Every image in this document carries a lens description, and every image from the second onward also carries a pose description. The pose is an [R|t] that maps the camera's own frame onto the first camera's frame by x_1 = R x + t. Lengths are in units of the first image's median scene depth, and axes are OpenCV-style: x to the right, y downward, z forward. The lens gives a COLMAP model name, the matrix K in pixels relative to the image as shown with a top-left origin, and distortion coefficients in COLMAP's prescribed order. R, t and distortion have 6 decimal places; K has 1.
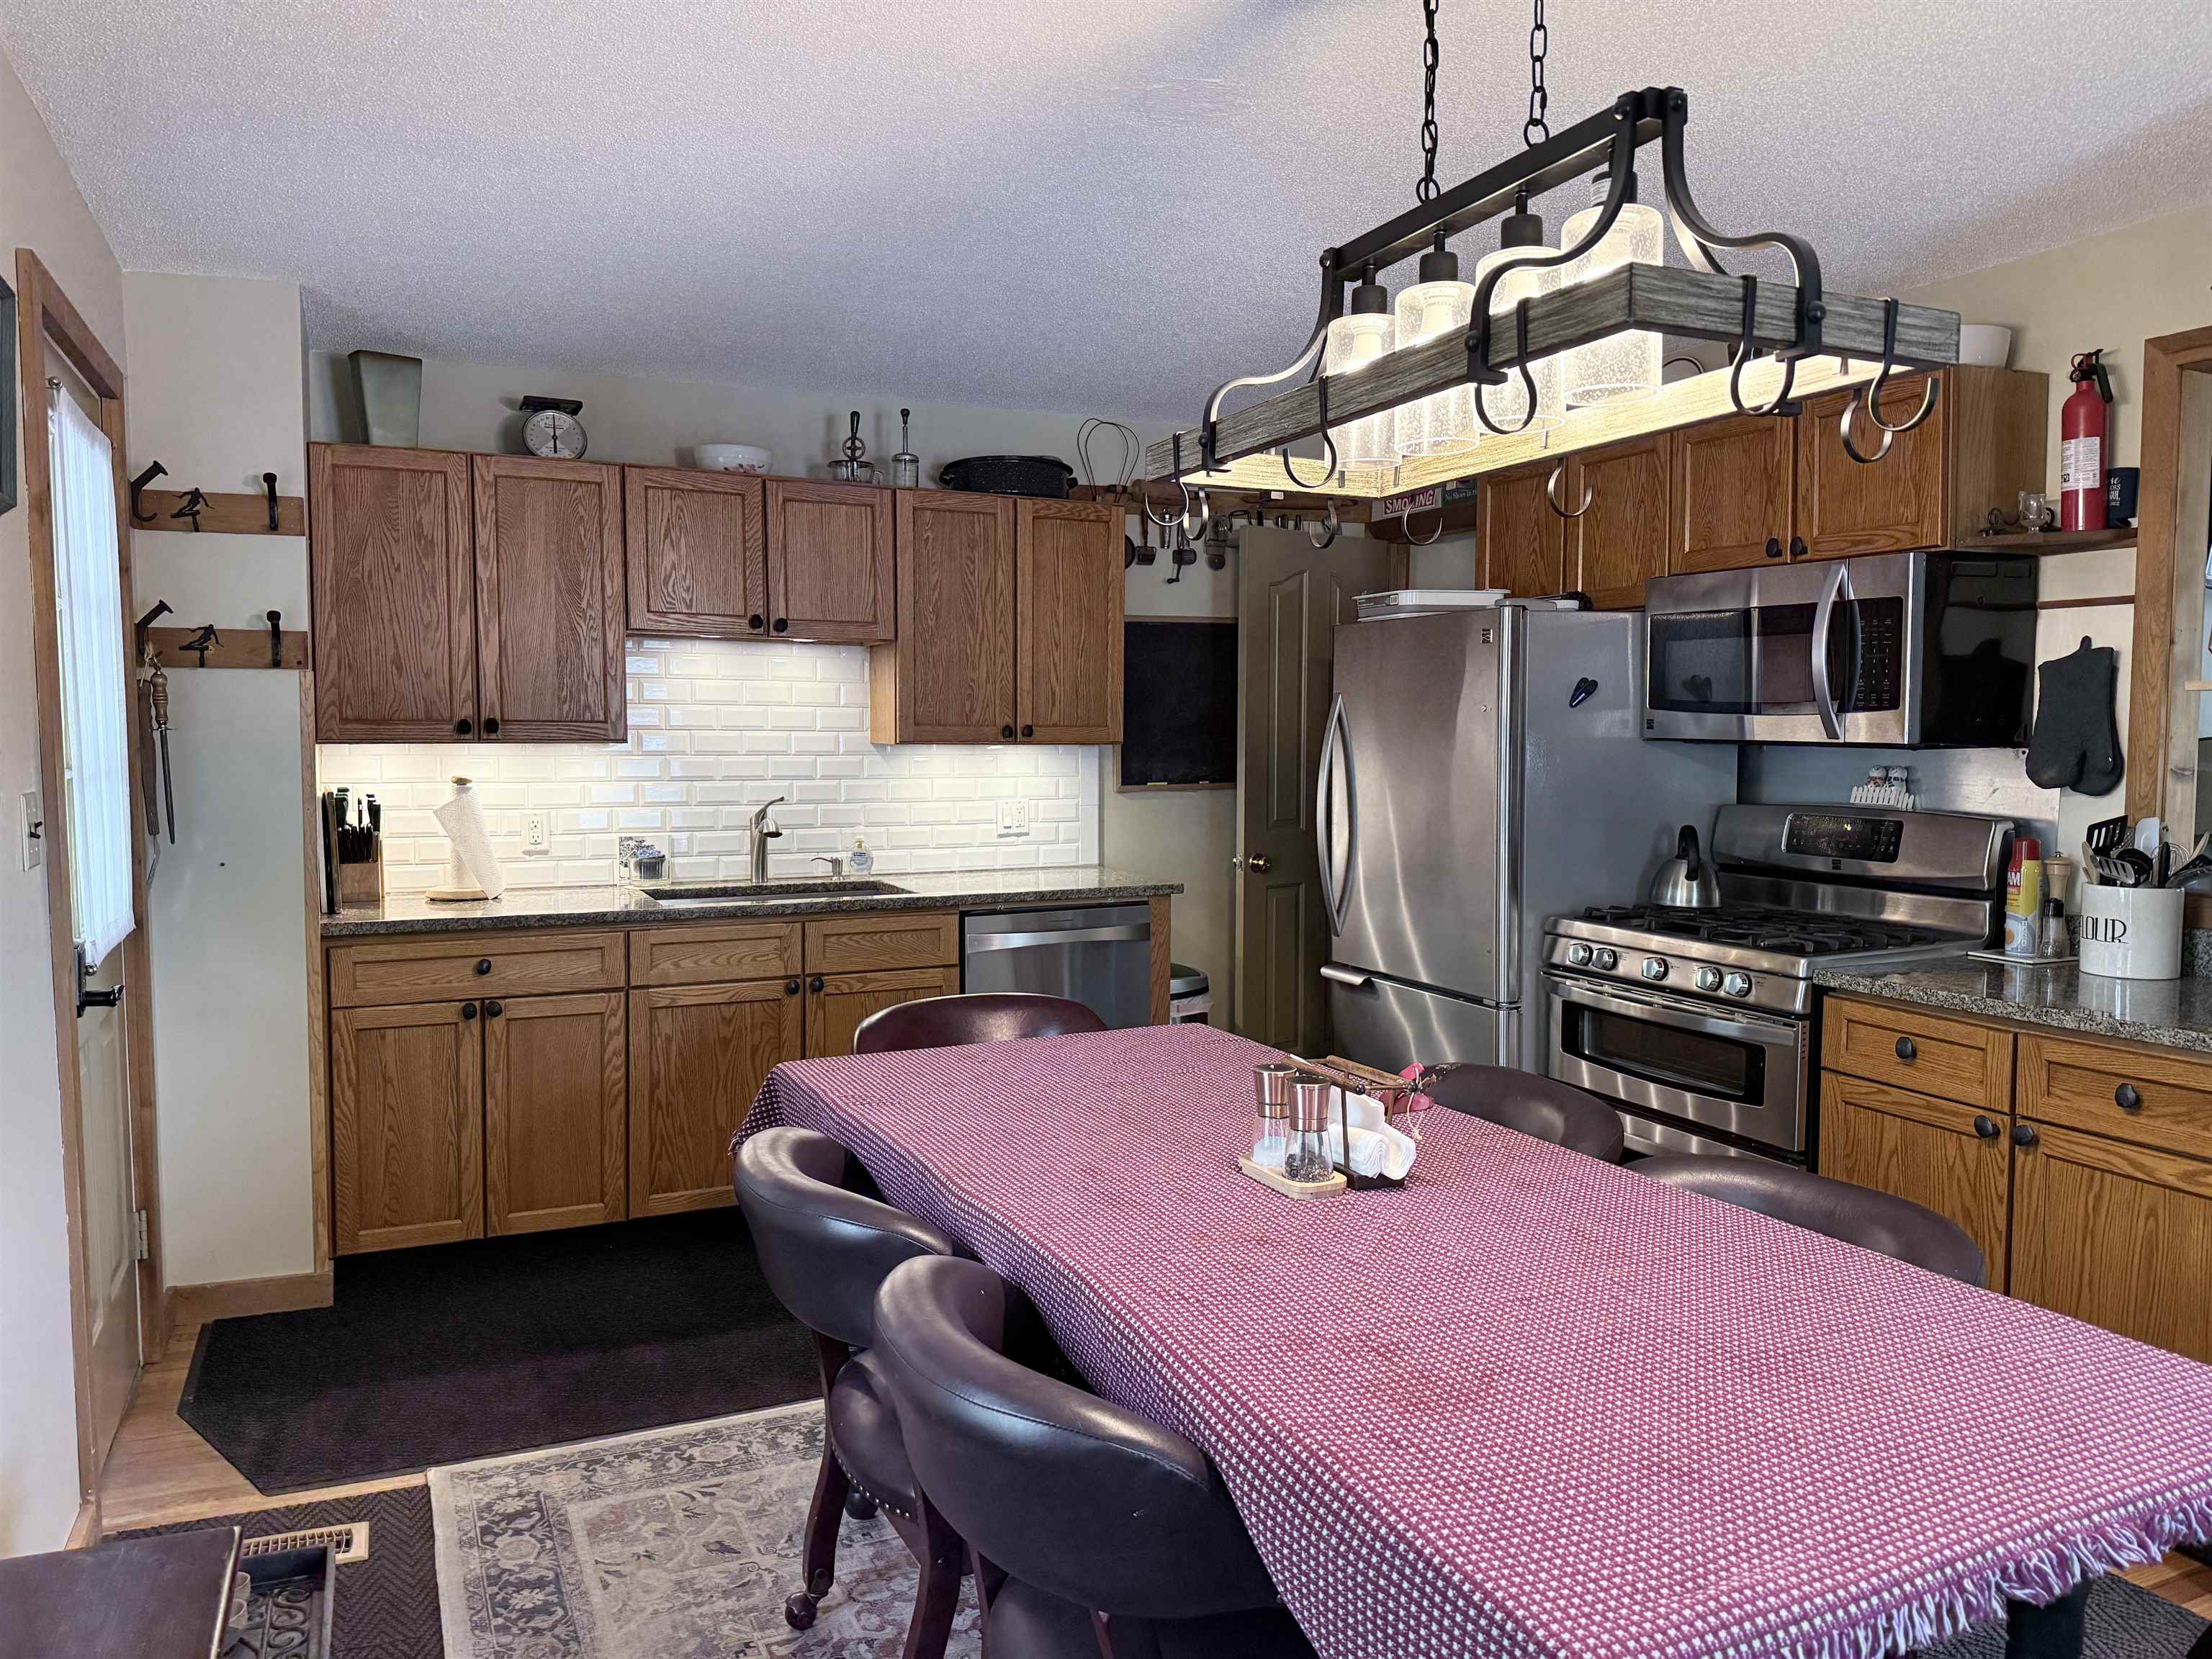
lens RADIAL K [[1578.0, 0, 1104.0], [0, 1578.0, 830.3], [0, 0, 1]] dist [0.020693, -0.019098]
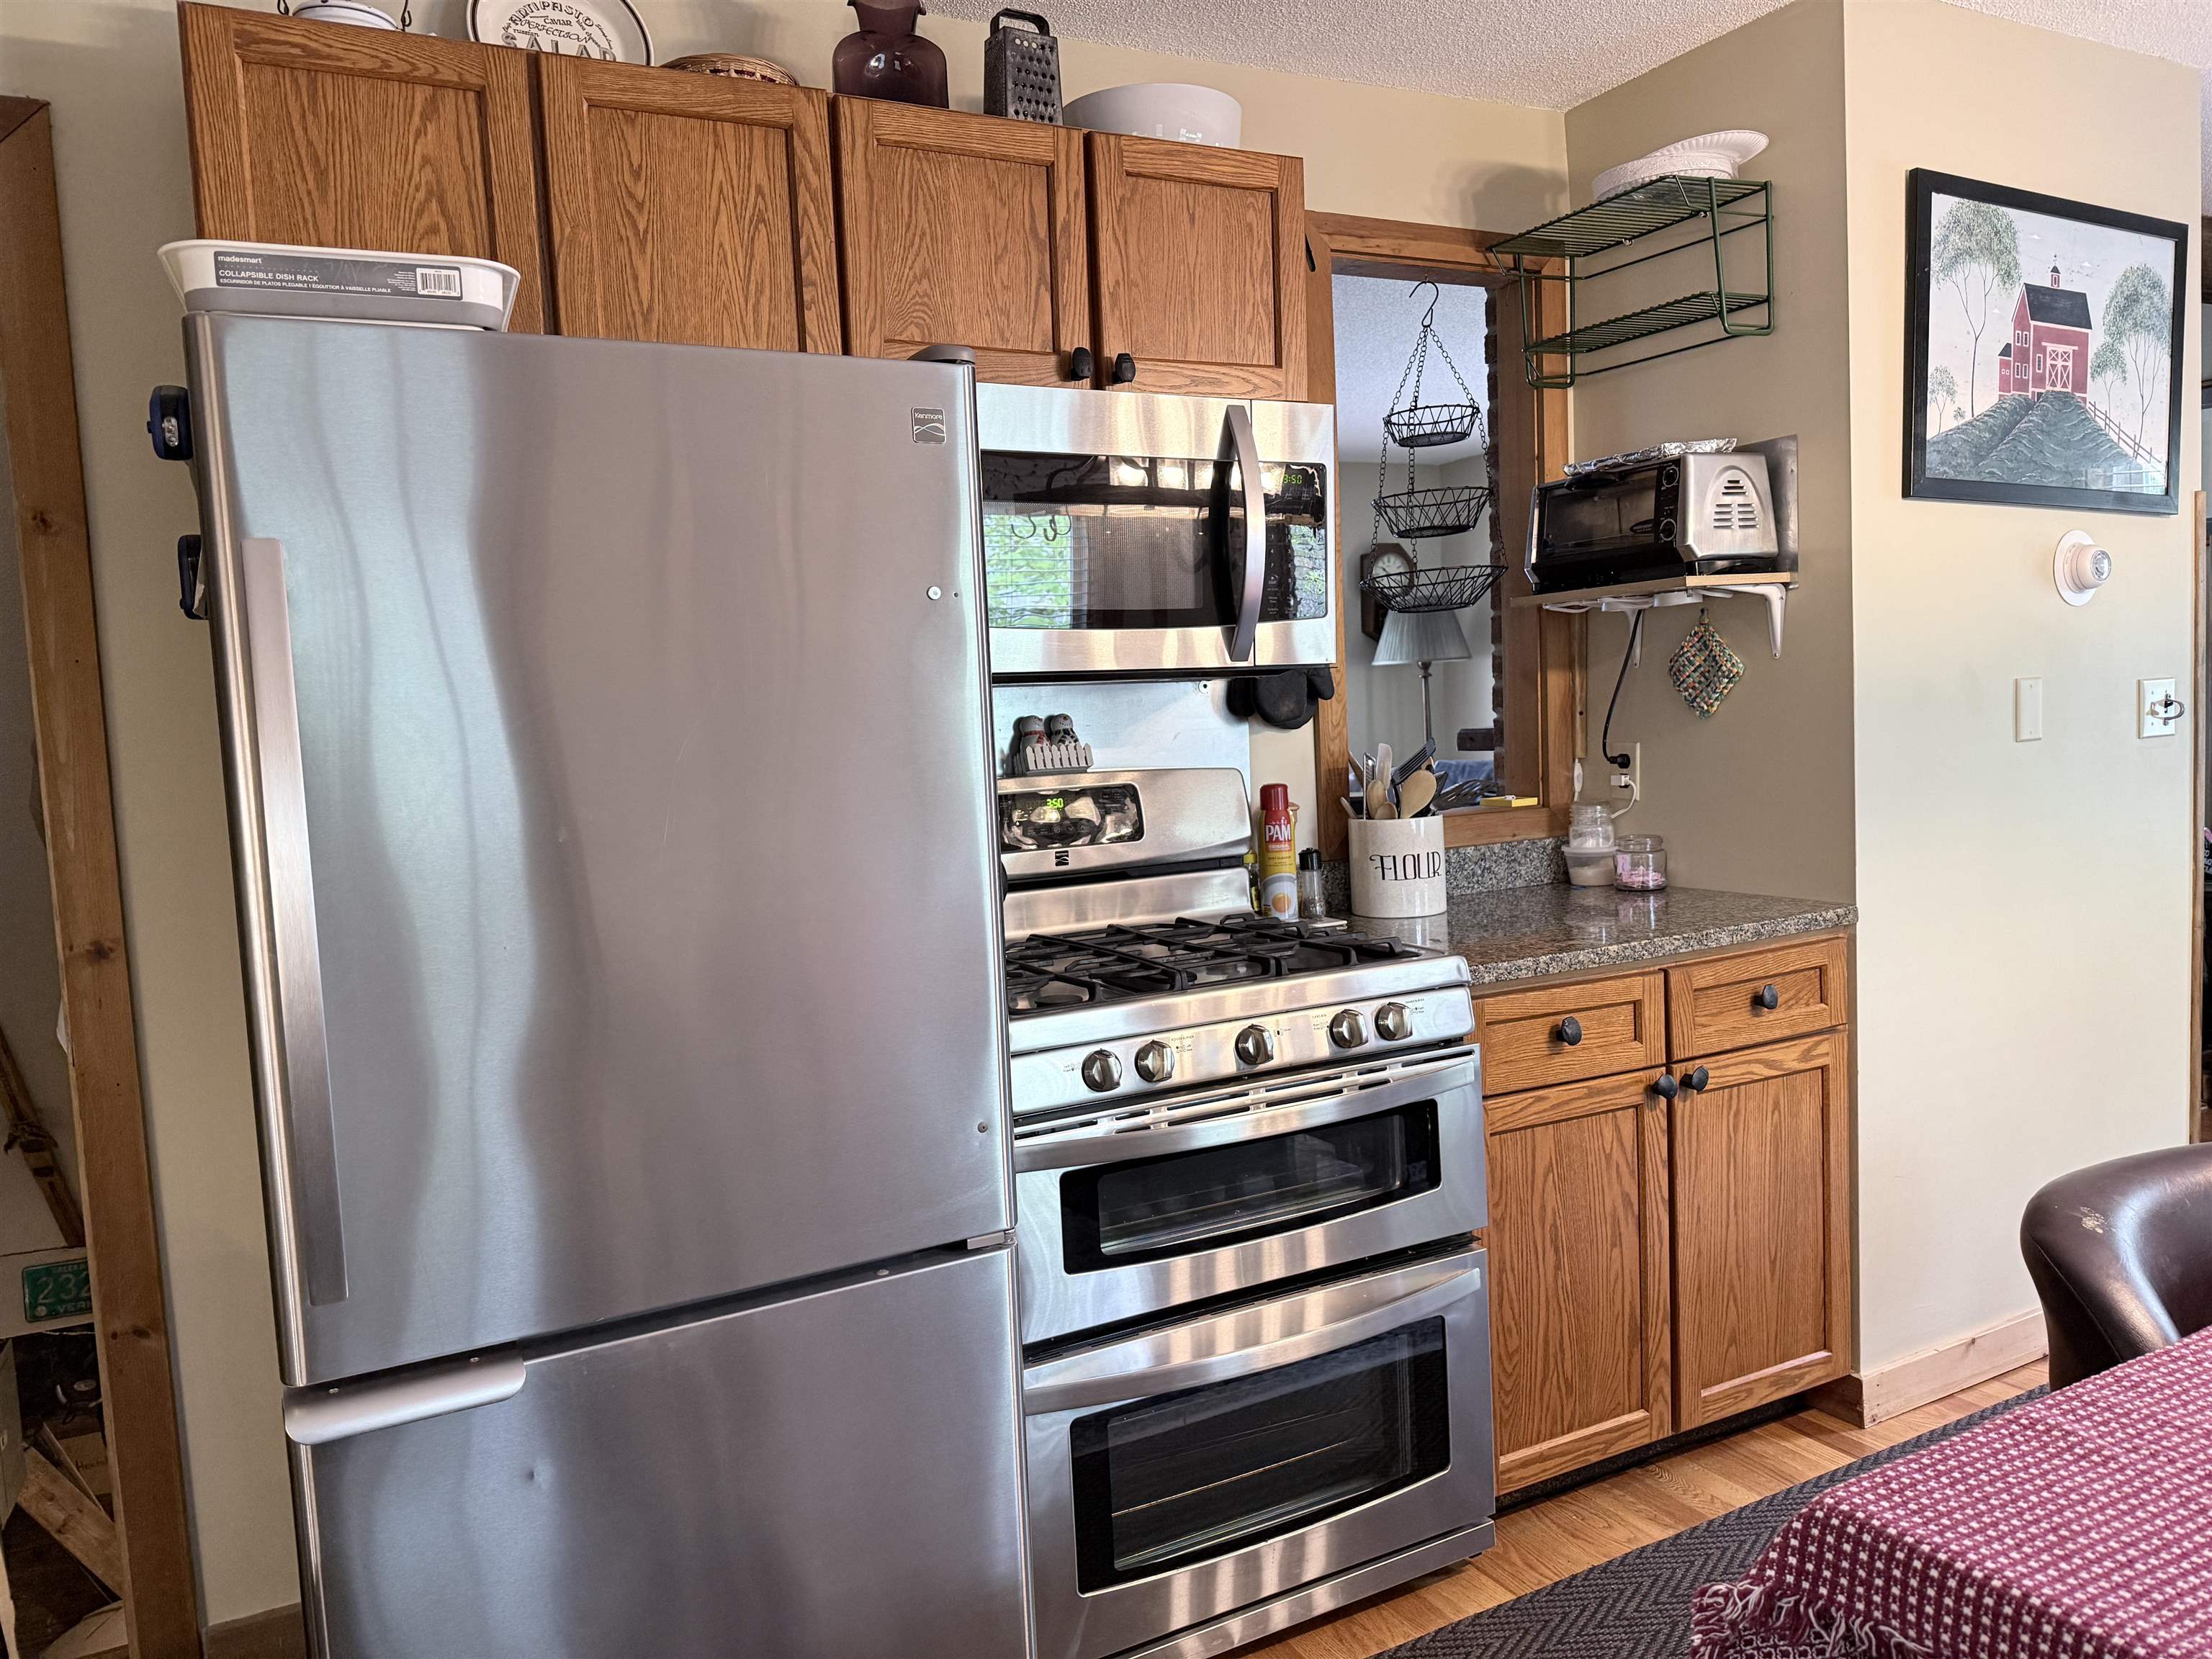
lens RADIAL K [[1578.0, 0, 1100.6], [0, 1578.0, 823.4], [0, 0, 1]] dist [0.020693, -0.019098]
pose [[-0.055216, -0.067054, 0.996220, -0.257964], [0.113871, 0.990810, 0.073001, -0.049274], [-0.991960, 0.117471, -0.047073, 1.244349]]
